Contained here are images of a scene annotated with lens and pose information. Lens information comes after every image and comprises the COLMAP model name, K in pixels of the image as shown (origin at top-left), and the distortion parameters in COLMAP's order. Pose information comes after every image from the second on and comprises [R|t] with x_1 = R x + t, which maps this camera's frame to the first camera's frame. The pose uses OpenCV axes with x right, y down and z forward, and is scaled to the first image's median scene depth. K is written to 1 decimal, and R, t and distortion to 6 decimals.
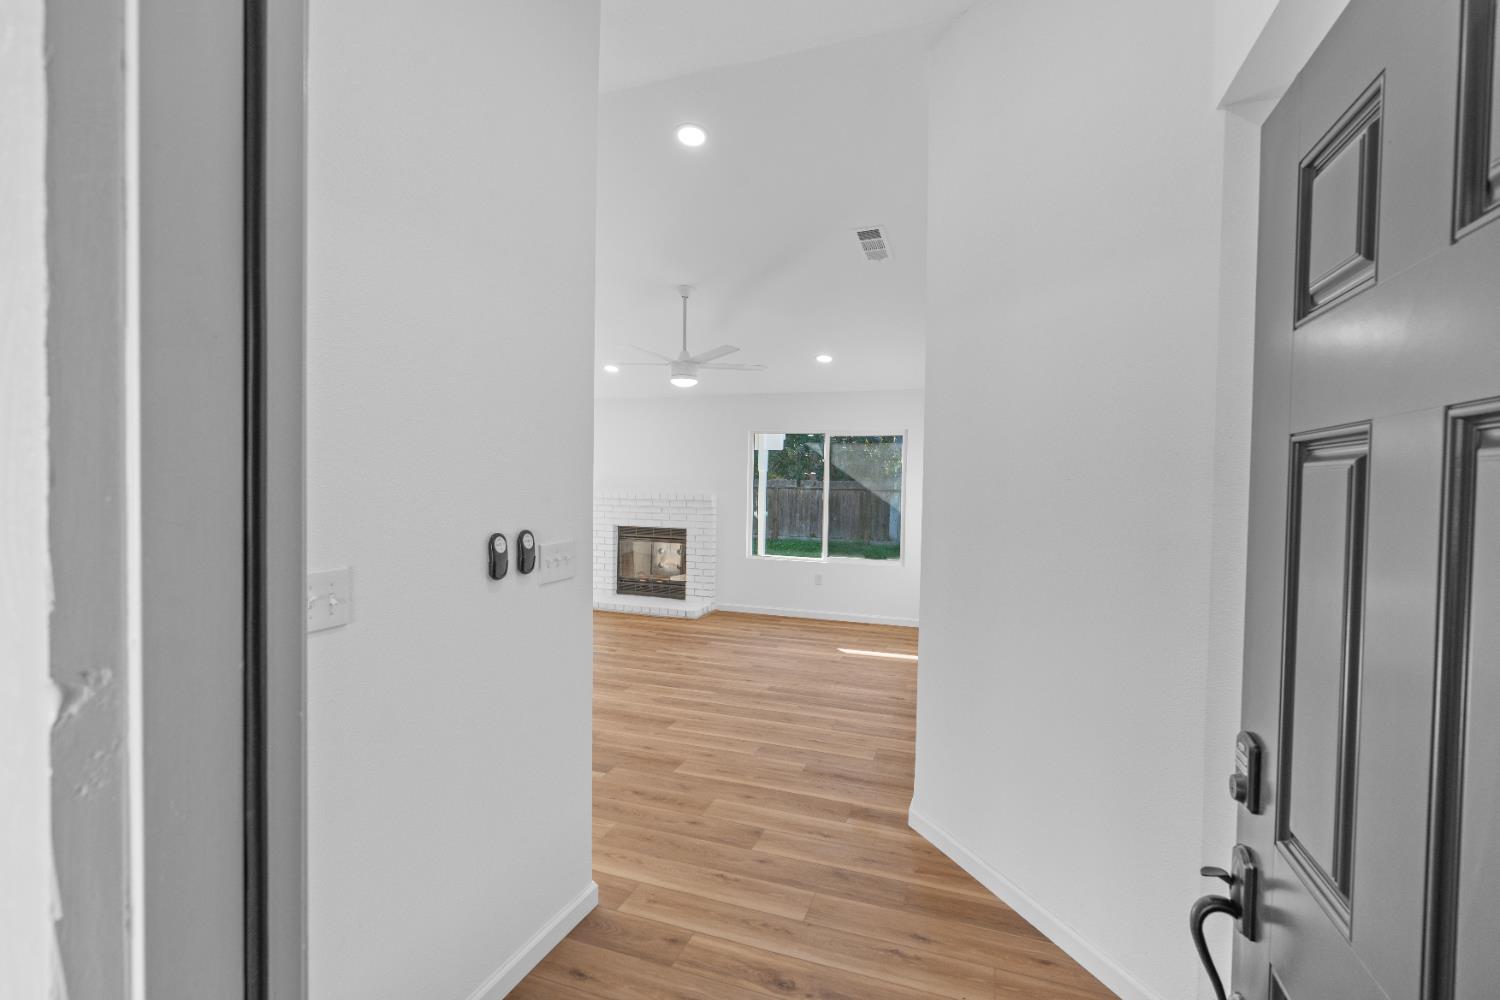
lens RADIAL K [[681.4, 0, 744.0], [0, 681.4, 492.9], [0, 0, 1]] dist [-0.003249, 0.000430]
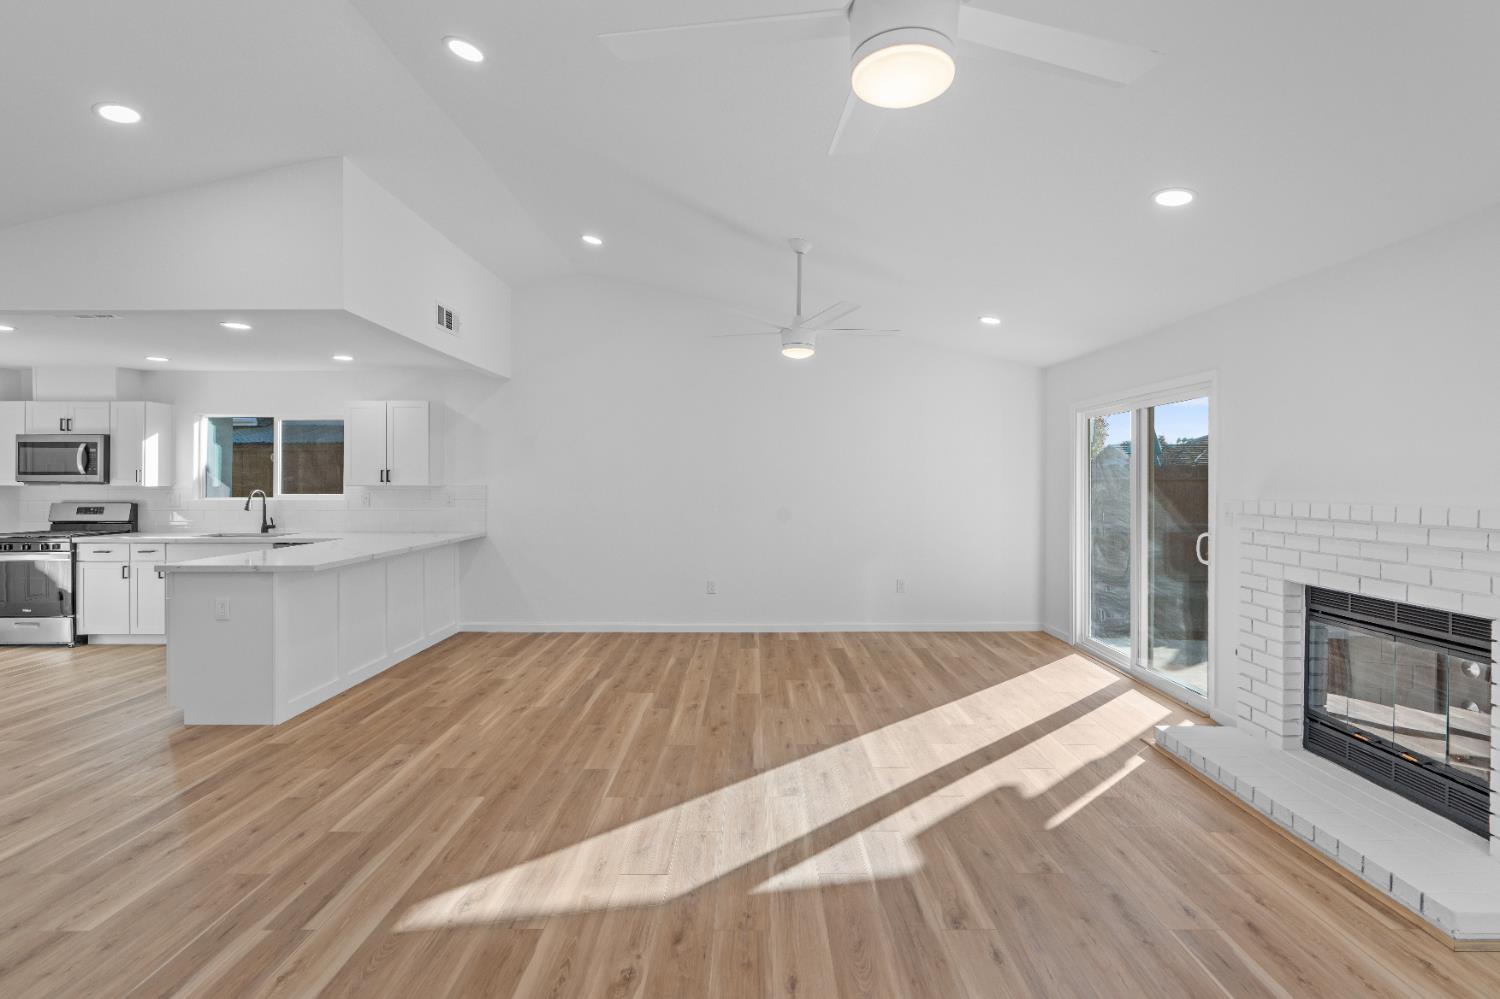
lens RADIAL K [[689.7, 0, 754.3], [0, 689.7, 483.5], [0, 0, 1]] dist [-0.007645, 0.000538]
pose [[0.347221, -0.011587, -0.937712, 0.102364], [-0.013378, 0.999761, -0.017308, -0.000538], [0.937688, 0.018555, 0.346983, 0.627619]]
